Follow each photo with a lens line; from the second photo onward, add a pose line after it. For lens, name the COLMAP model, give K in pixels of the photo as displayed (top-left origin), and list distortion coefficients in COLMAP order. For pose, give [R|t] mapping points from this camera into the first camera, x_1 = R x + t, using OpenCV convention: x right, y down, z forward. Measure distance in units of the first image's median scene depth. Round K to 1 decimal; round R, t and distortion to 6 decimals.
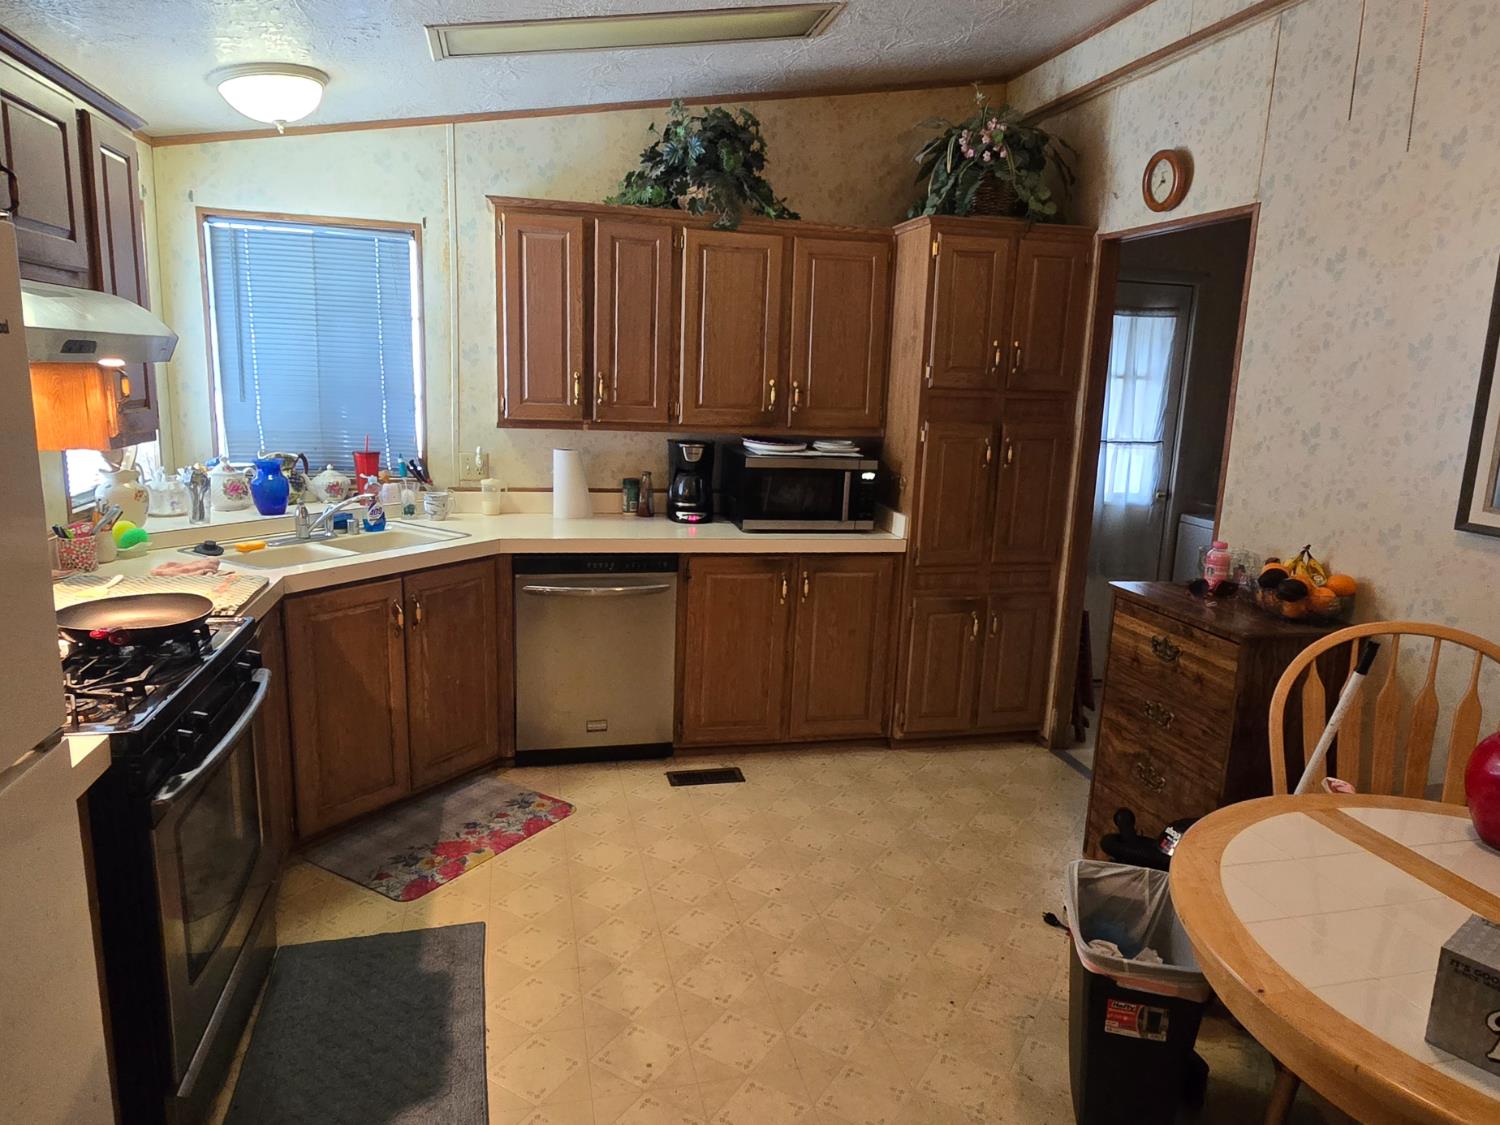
lens RADIAL K [[897.8, 0, 754.9], [0, 897.8, 552.2], [0, 0, 1]] dist [0.008455, -0.000641]
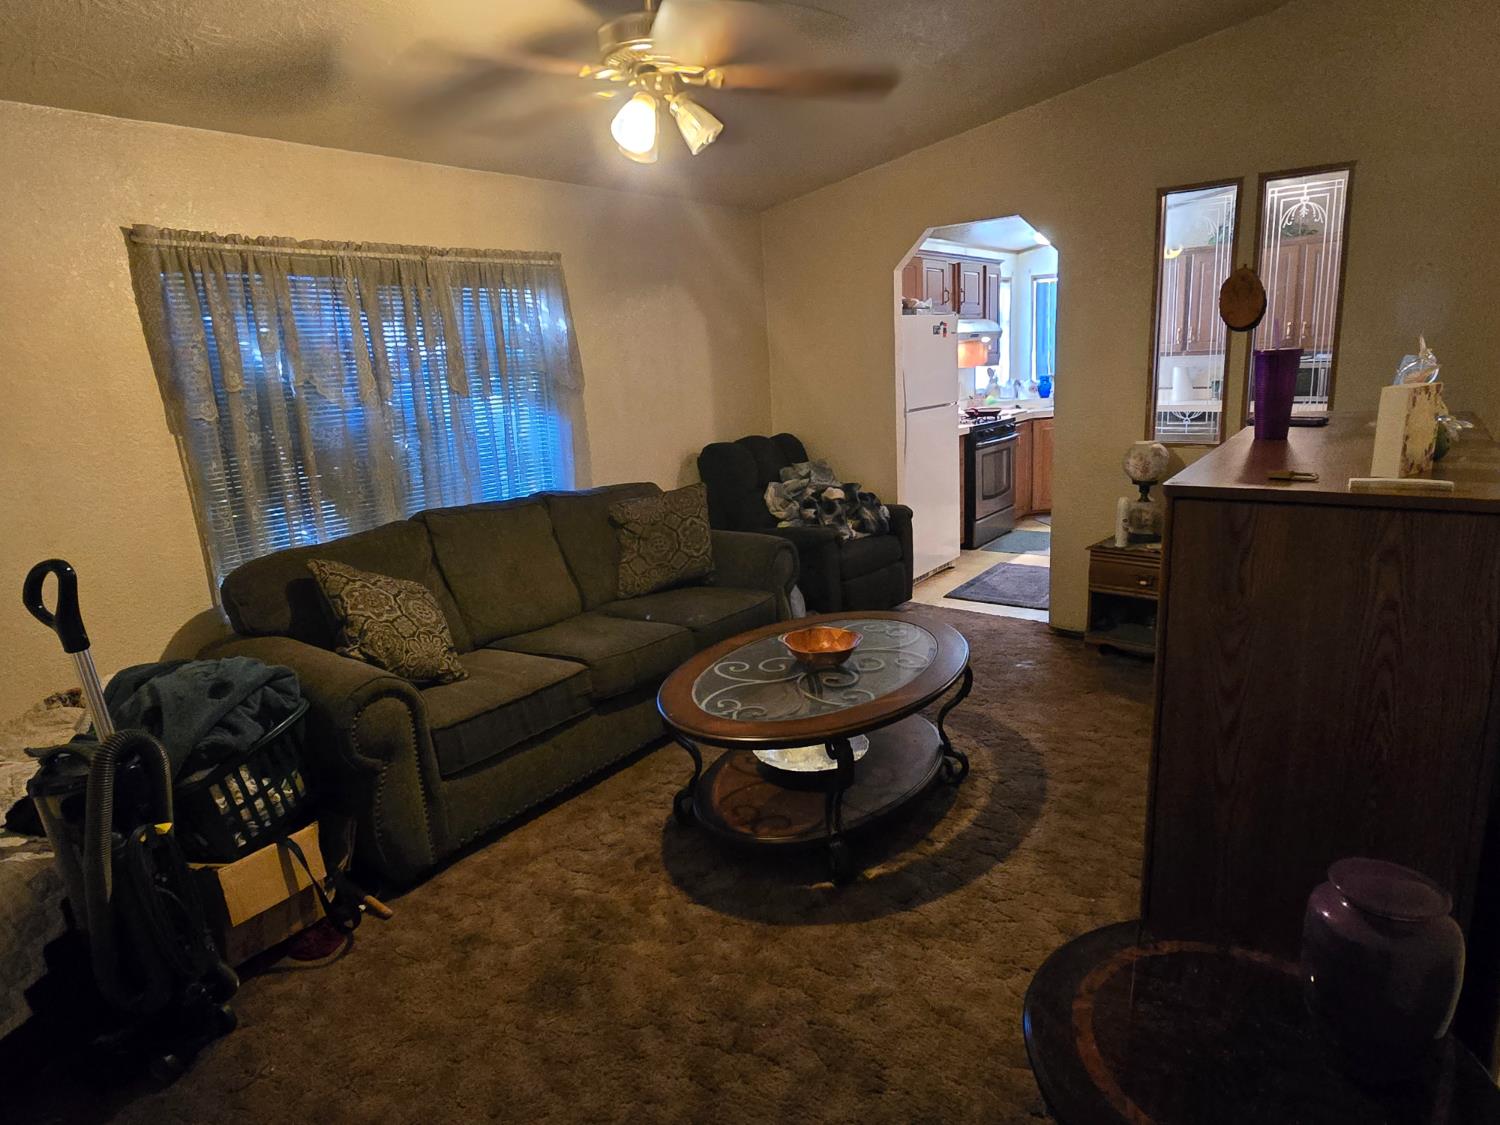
lens RADIAL K [[897.8, 0, 754.9], [0, 897.8, 552.2], [0, 0, 1]] dist [0.008455, -0.000641]
pose [[0.606710, 0.104731, -0.787994, 1.072004], [-0.078272, 0.994337, 0.071892, 0.289740], [0.791061, 0.018060, 0.611471, -1.247962]]
